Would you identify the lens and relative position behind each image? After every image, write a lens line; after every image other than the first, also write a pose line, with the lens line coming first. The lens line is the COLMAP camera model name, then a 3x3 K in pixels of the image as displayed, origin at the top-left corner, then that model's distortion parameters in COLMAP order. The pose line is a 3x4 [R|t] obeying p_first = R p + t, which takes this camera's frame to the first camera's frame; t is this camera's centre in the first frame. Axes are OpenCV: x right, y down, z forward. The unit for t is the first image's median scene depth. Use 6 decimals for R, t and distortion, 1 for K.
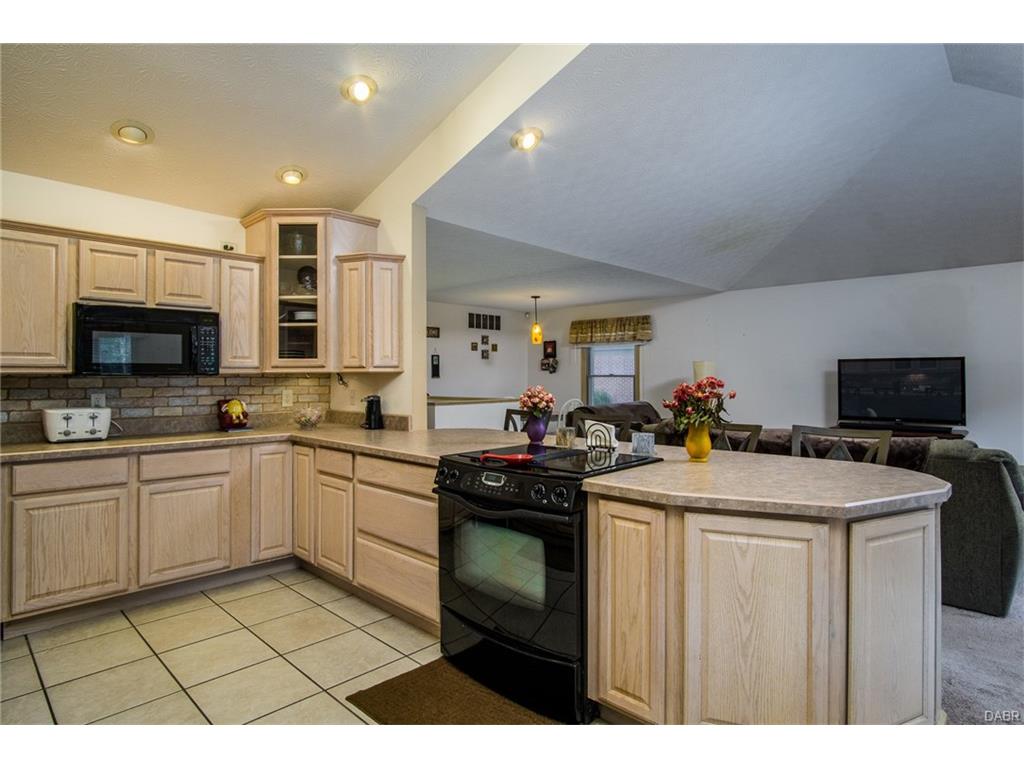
lens RADIAL K [[557.0, 0, 499.0], [0, 557.0, 364.0], [0, 0, 1]] dist [-0.032594, 0.009463]
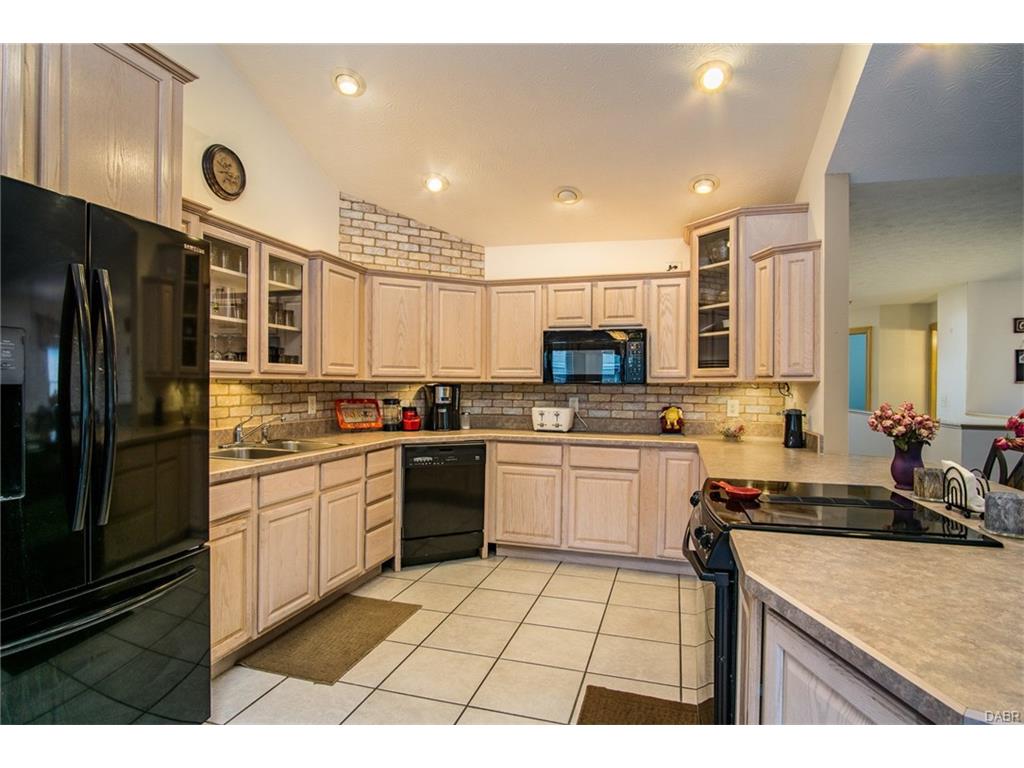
lens RADIAL K [[557.0, 0, 510.6], [0, 557.0, 386.6], [0, 0, 1]] dist [-0.032594, 0.009463]
pose [[0.469371, 0.010594, -0.882938, 0.360449], [0.008649, 0.999825, 0.016595, 0.003952], [0.882959, -0.015425, 0.469197, 0.224579]]
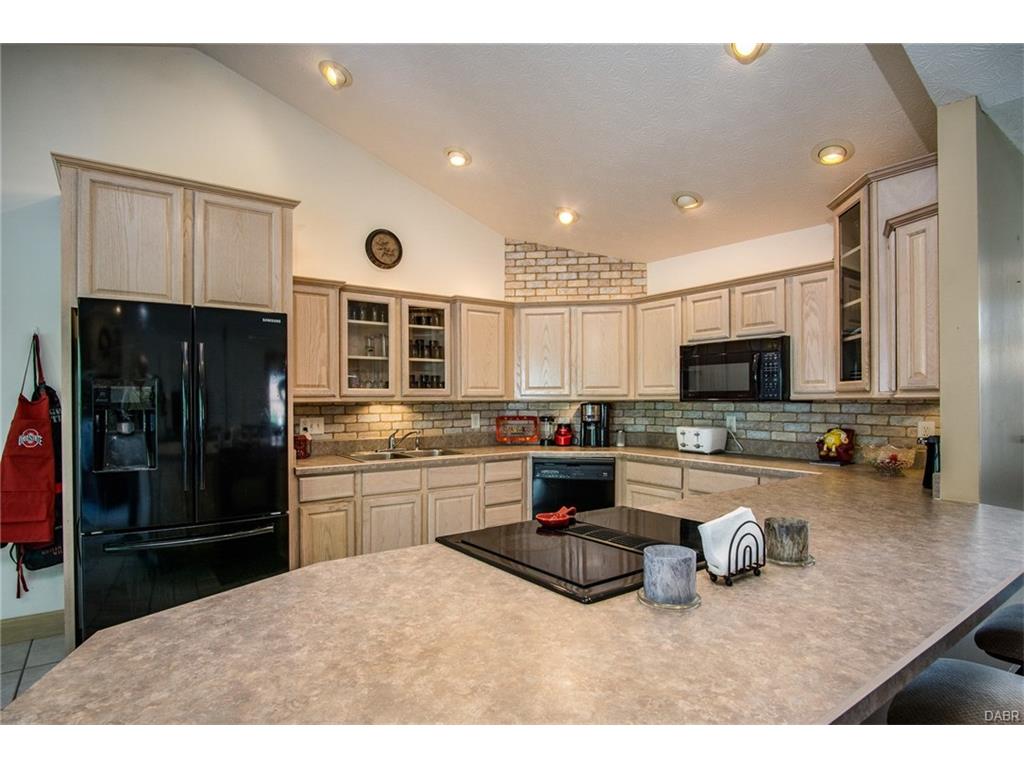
lens RADIAL K [[557.0, 0, 510.2], [0, 557.0, 401.3], [0, 0, 1]] dist [-0.032594, 0.009463]
pose [[-0.161380, 0.009929, -0.986842, 0.506764], [0.025372, 0.999661, 0.005909, 0.002339], [0.986566, -0.024085, -0.161577, 0.682034]]
